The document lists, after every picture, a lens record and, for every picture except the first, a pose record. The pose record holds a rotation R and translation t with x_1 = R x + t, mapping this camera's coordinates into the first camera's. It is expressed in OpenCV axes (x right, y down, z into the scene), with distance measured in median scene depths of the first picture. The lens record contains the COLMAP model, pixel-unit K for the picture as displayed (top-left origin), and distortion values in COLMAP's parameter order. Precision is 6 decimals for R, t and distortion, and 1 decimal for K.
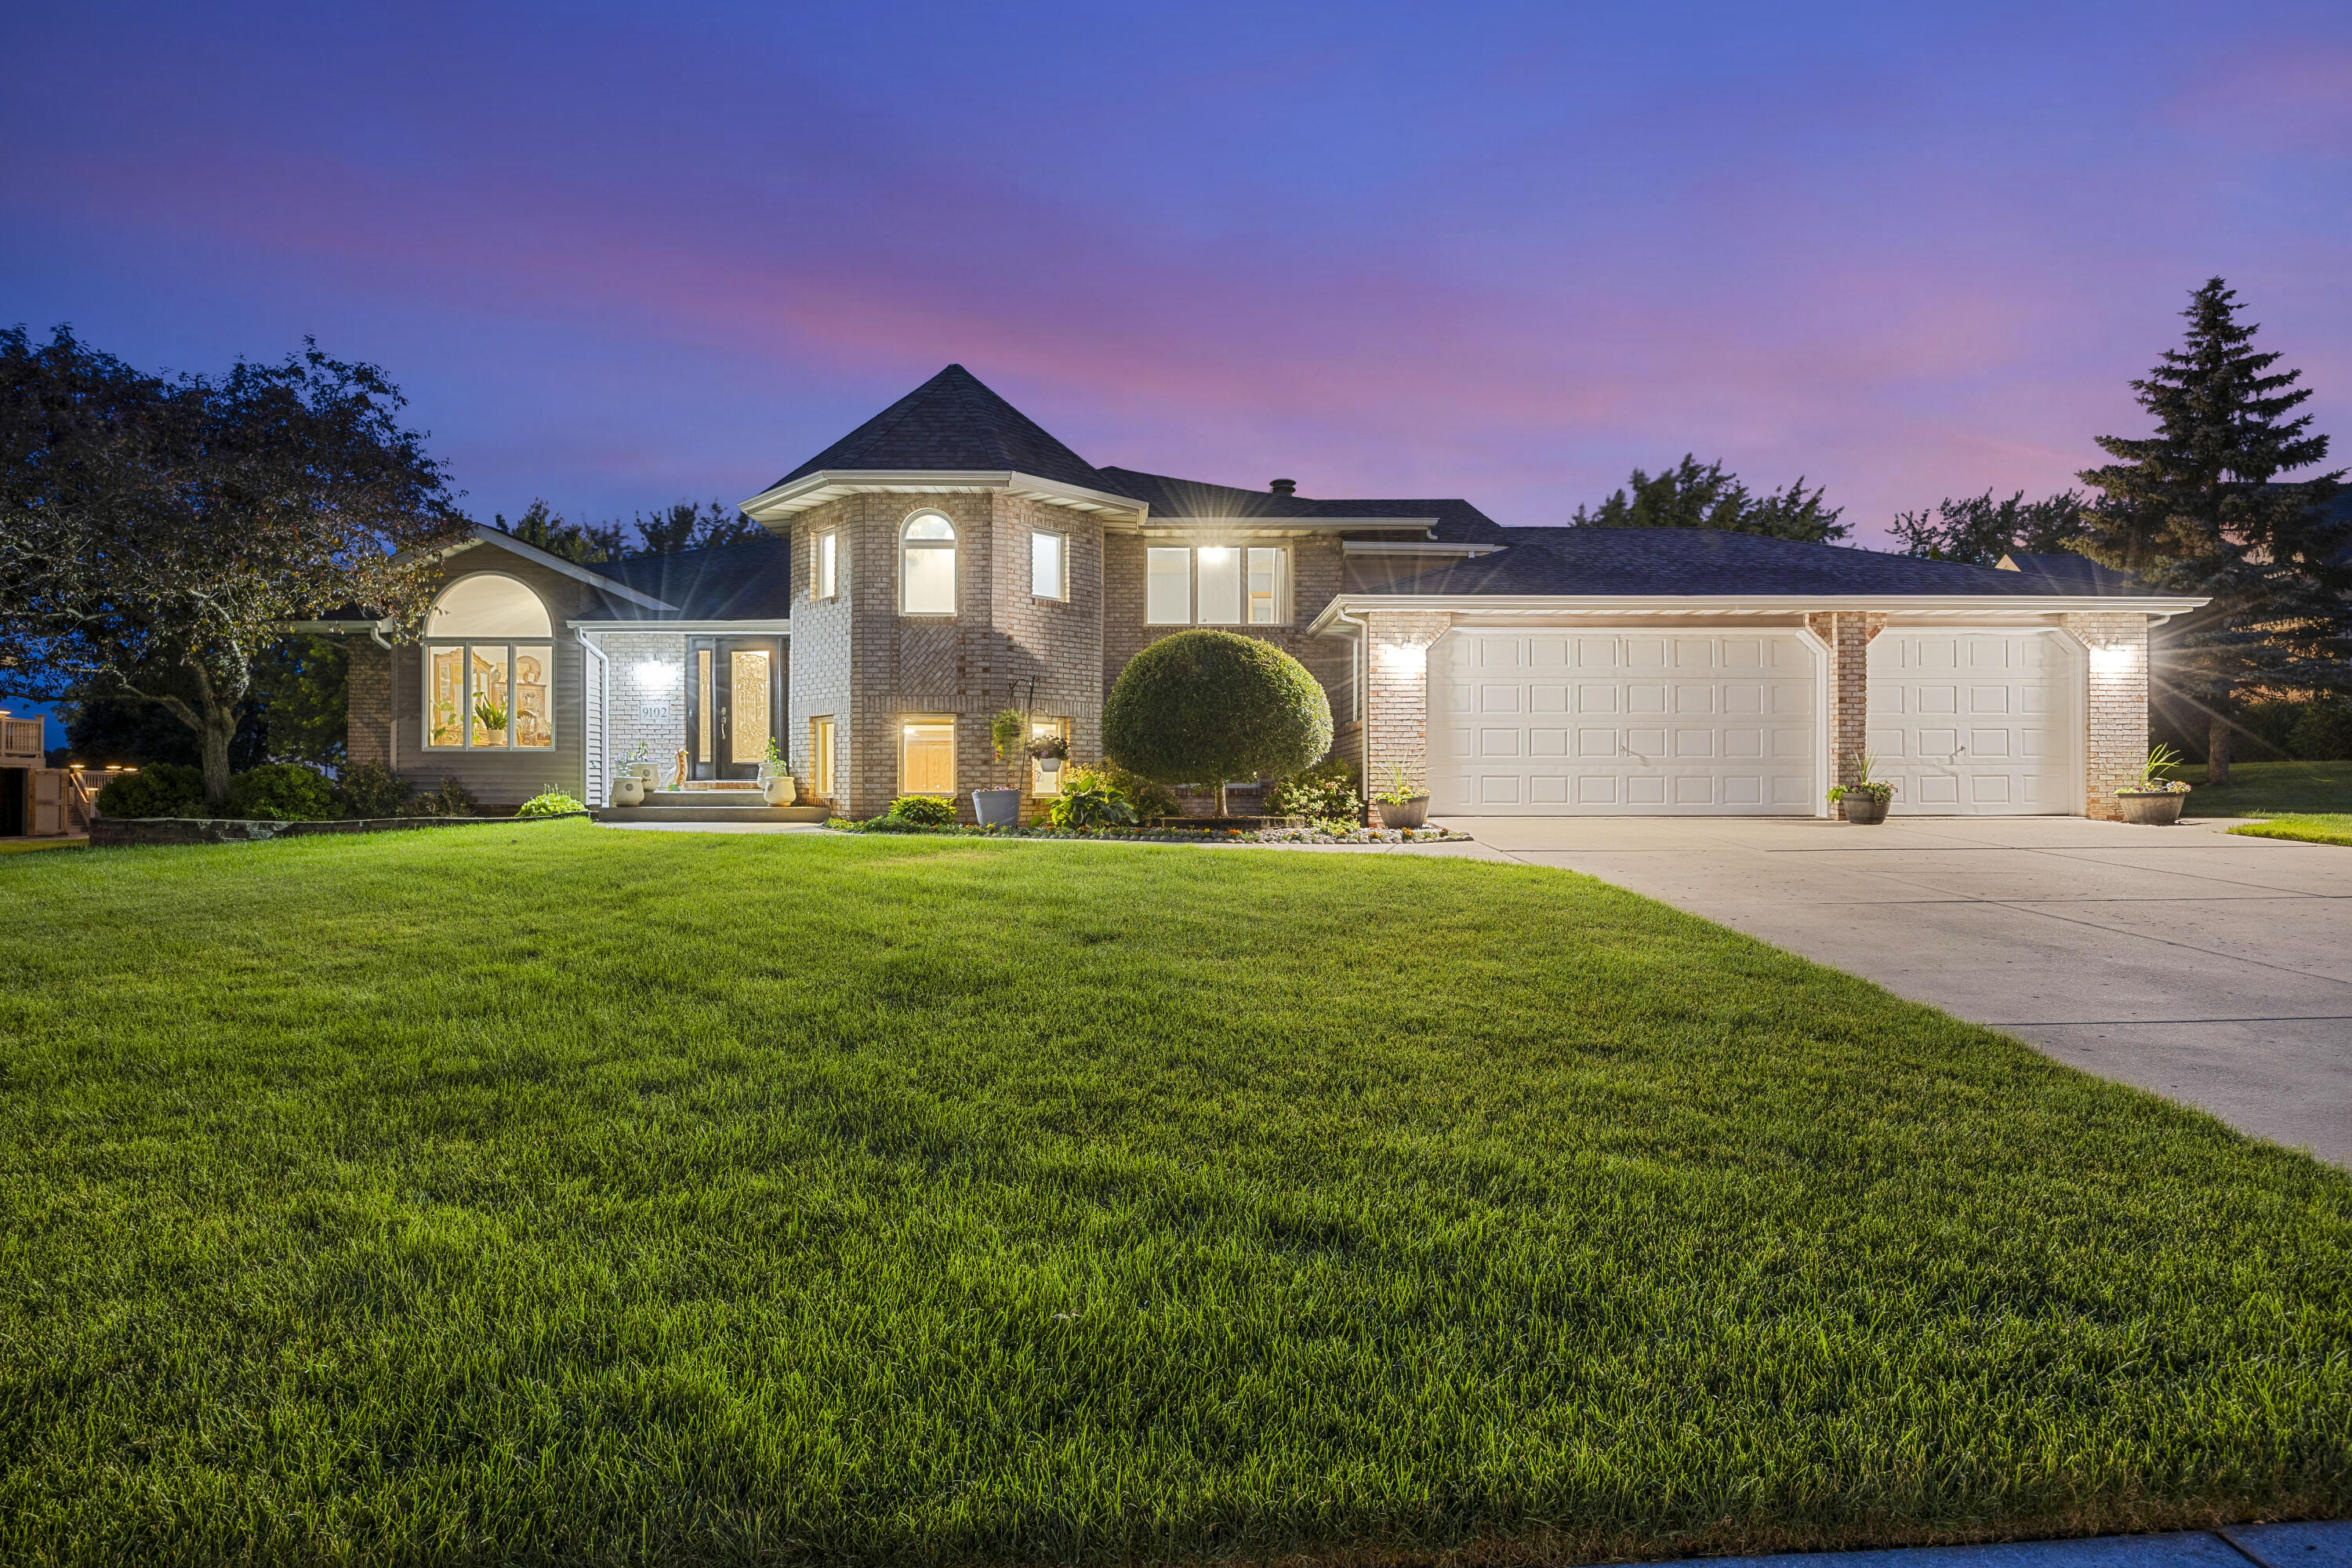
lens RADIAL K [[1256.3, 0, 1179.4], [0, 1256.3, 784.0], [0, 0, 1]] dist [-0.001554, -0.000401]
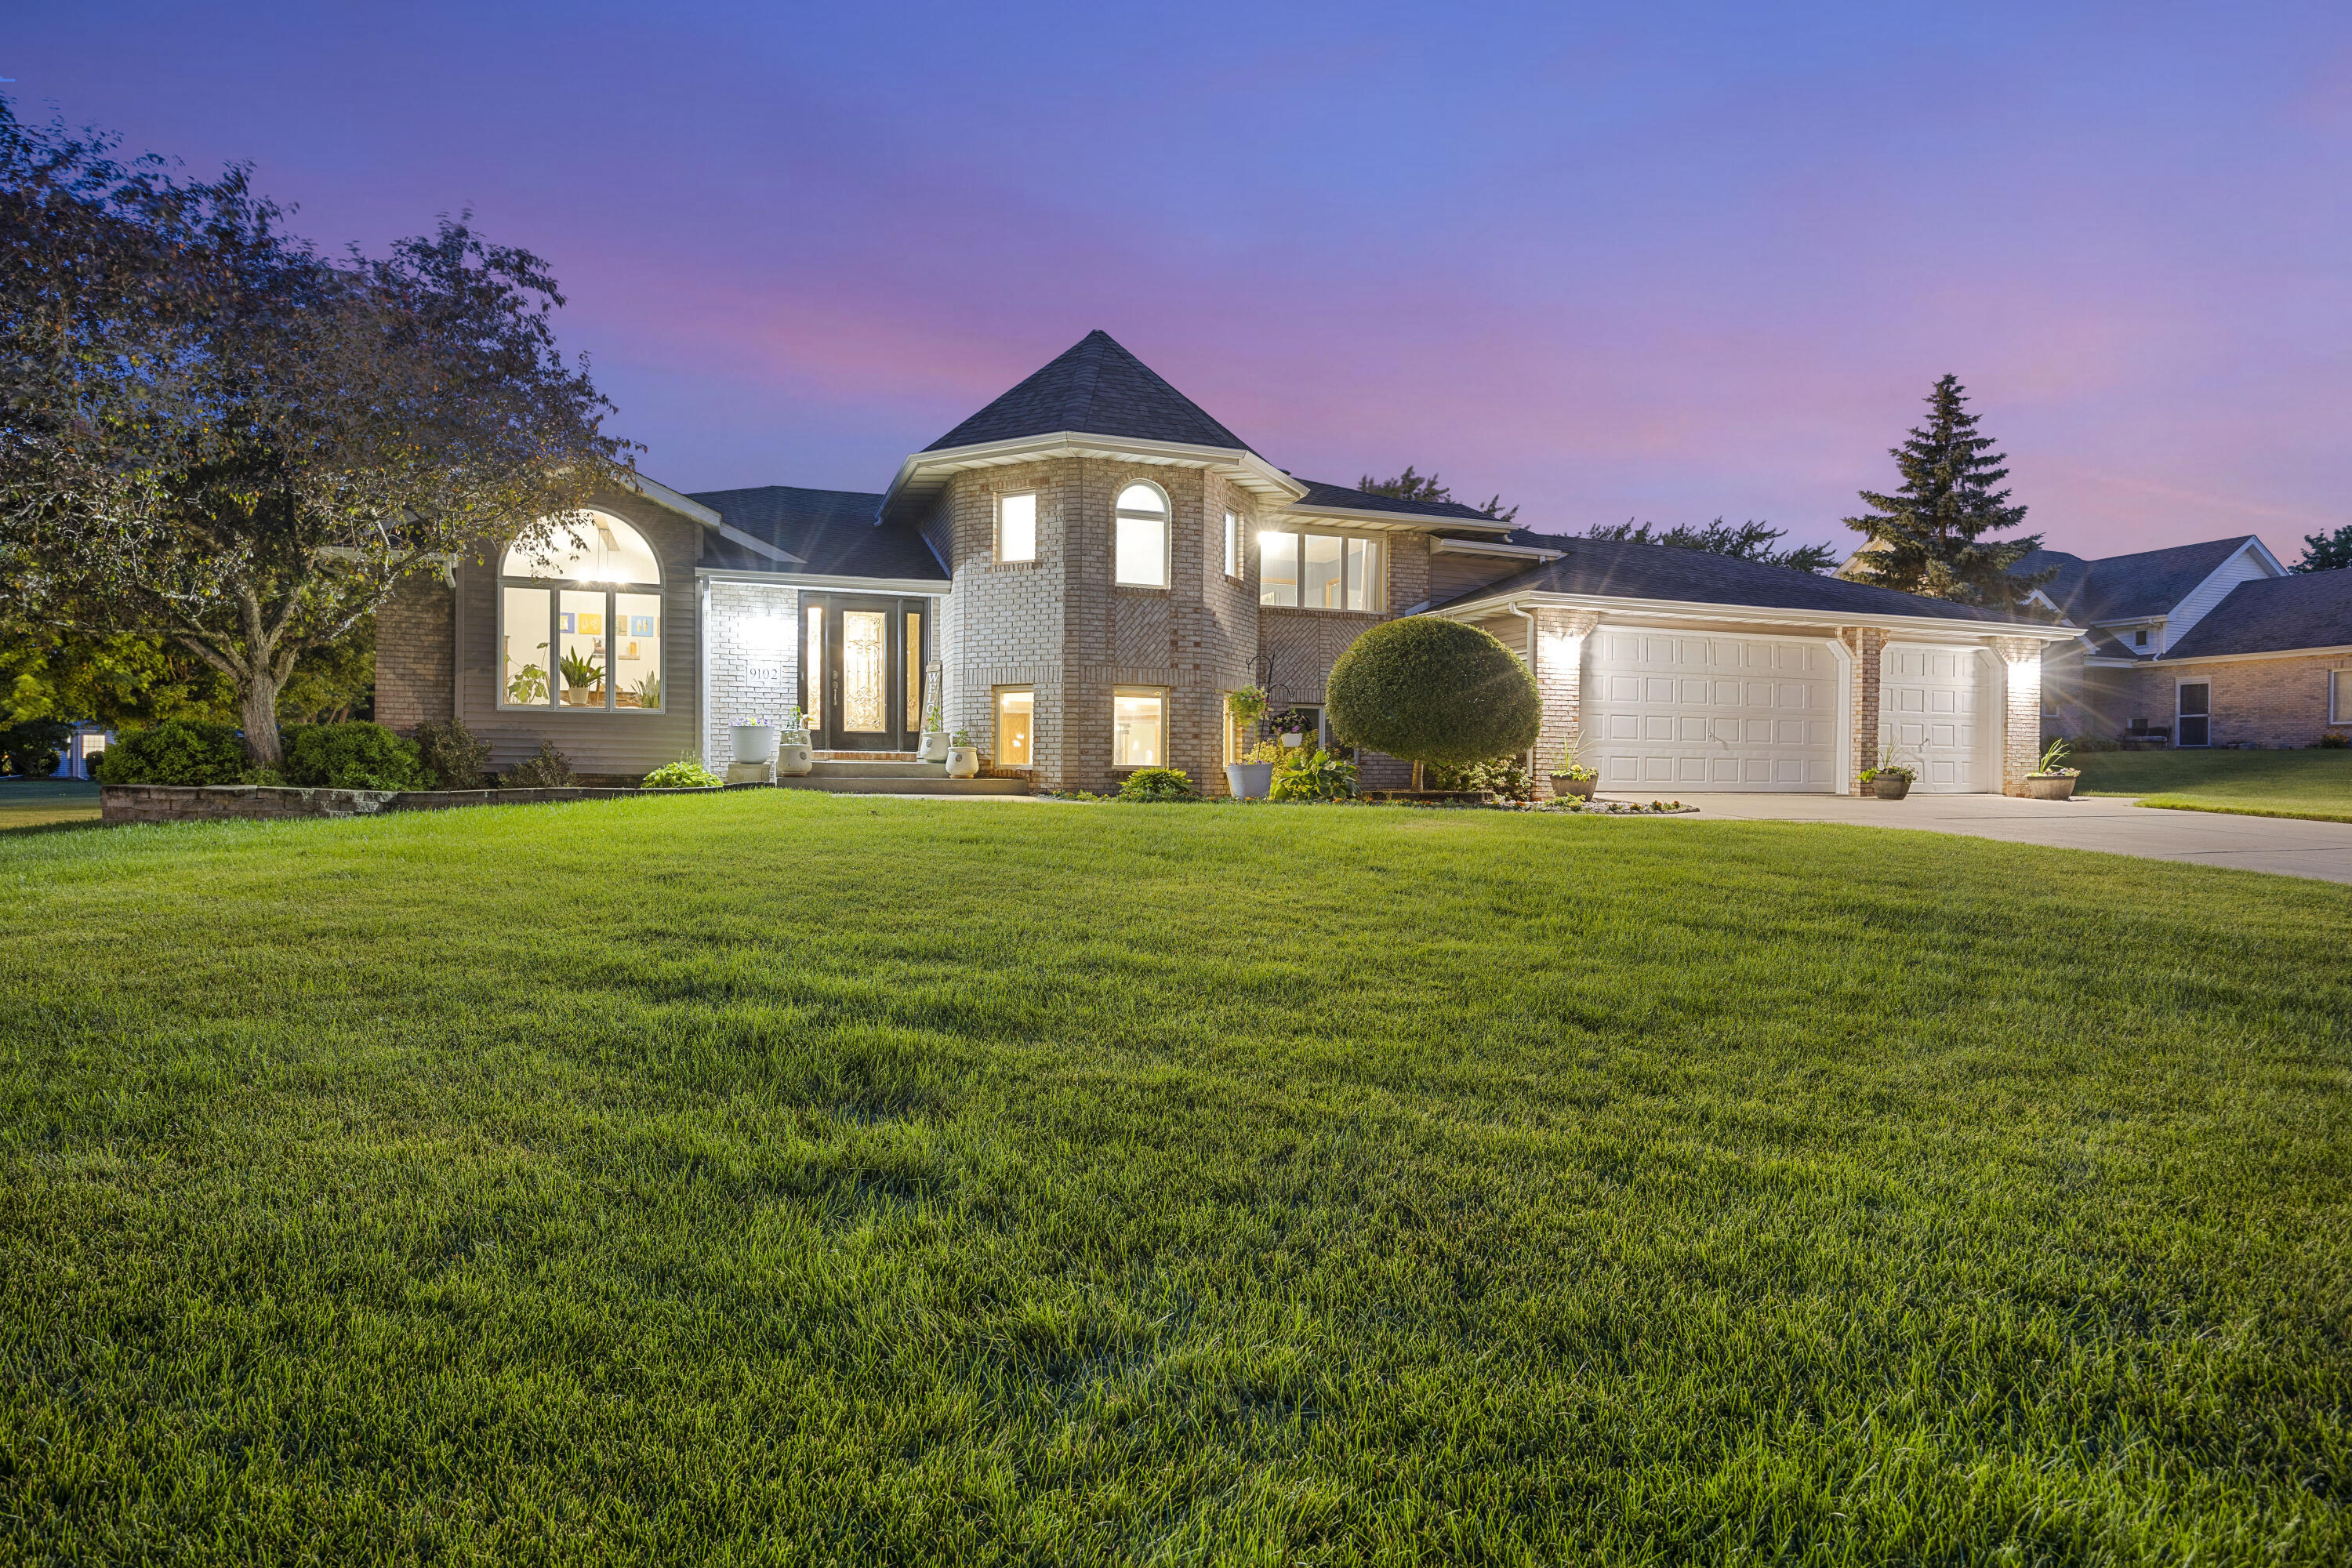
lens RADIAL K [[1256.3, 0, 1186.2], [0, 1256.3, 794.4], [0, 0, 1]] dist [-0.001554, -0.000401]
pose [[0.946659, 0.004065, 0.322211, -0.474717], [-0.012131, 0.999661, 0.023028, 0.006118], [-0.322008, -0.025708, 0.946388, 0.043259]]
